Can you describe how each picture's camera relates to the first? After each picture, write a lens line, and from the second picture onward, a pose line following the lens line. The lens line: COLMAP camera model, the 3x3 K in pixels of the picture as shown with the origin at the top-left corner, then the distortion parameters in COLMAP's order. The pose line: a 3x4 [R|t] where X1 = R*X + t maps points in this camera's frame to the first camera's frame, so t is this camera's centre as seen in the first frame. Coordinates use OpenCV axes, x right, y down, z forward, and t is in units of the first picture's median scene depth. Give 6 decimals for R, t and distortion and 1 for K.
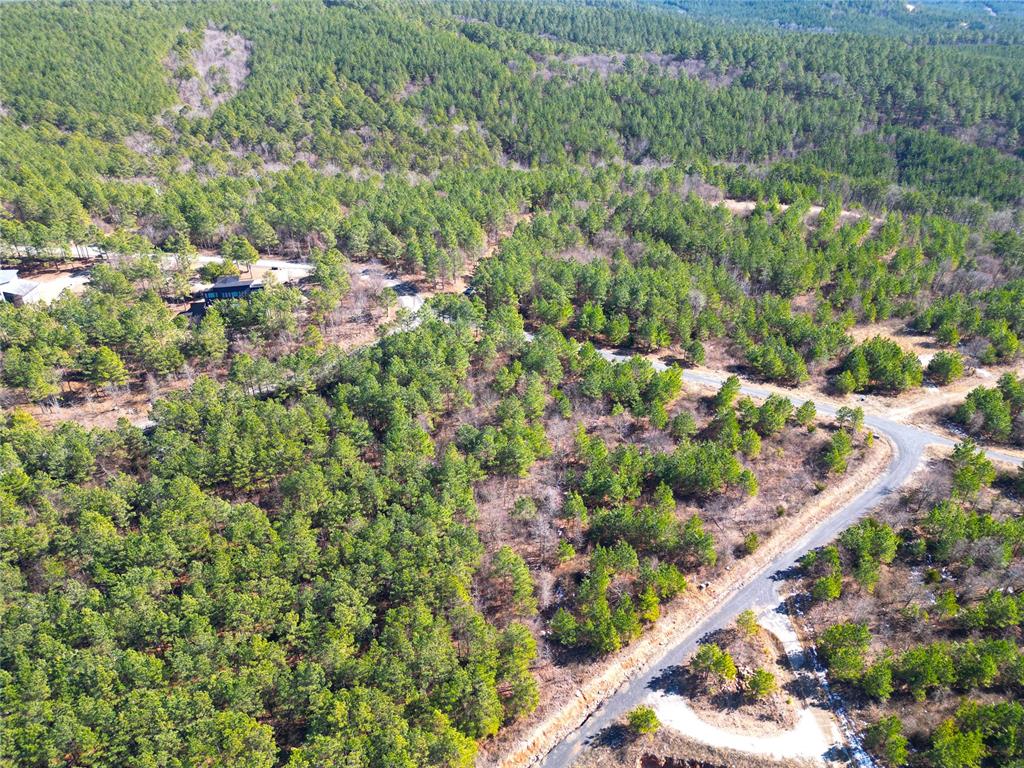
lens RADIAL K [[712.8, 0, 510.2], [0, 712.8, 387.7], [0, 0, 1]] dist [0.080815, -0.077811]
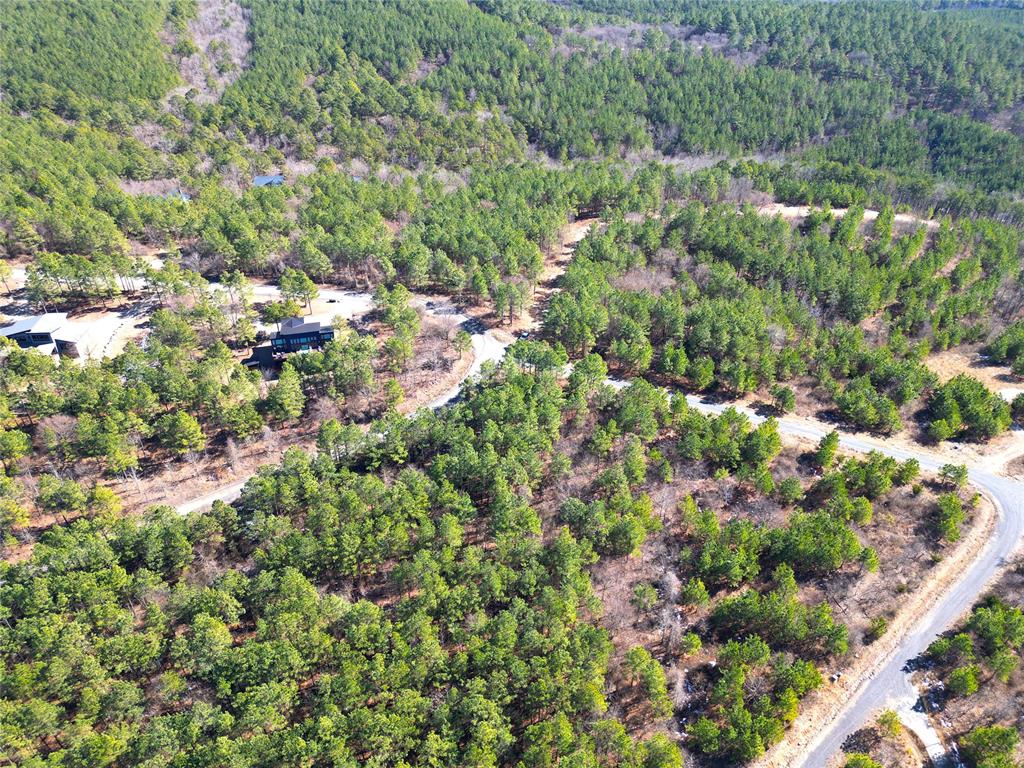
lens RADIAL K [[712.8, 0, 510.2], [0, 712.8, 387.7], [0, 0, 1]] dist [0.080815, -0.077811]
pose [[0.999589, -0.008502, 0.027381, -0.118488], [0.006743, 0.997944, 0.063729, -0.110372], [-0.027866, -0.063518, 0.997592, 0.036545]]
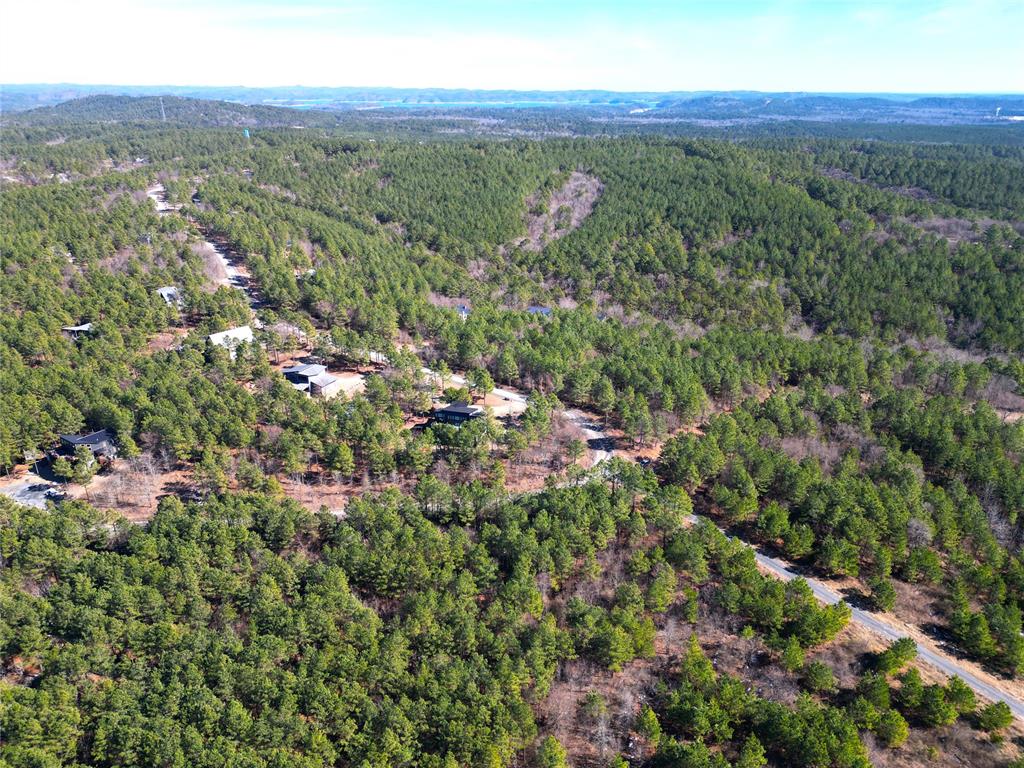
lens RADIAL K [[712.8, 0, 510.2], [0, 712.8, 387.7], [0, 0, 1]] dist [0.080815, -0.077811]
pose [[0.878113, 0.188259, -0.439859, 0.172572], [-0.251432, 0.963731, -0.089470, -0.084179], [0.407062, 0.189159, 0.893599, -0.012370]]
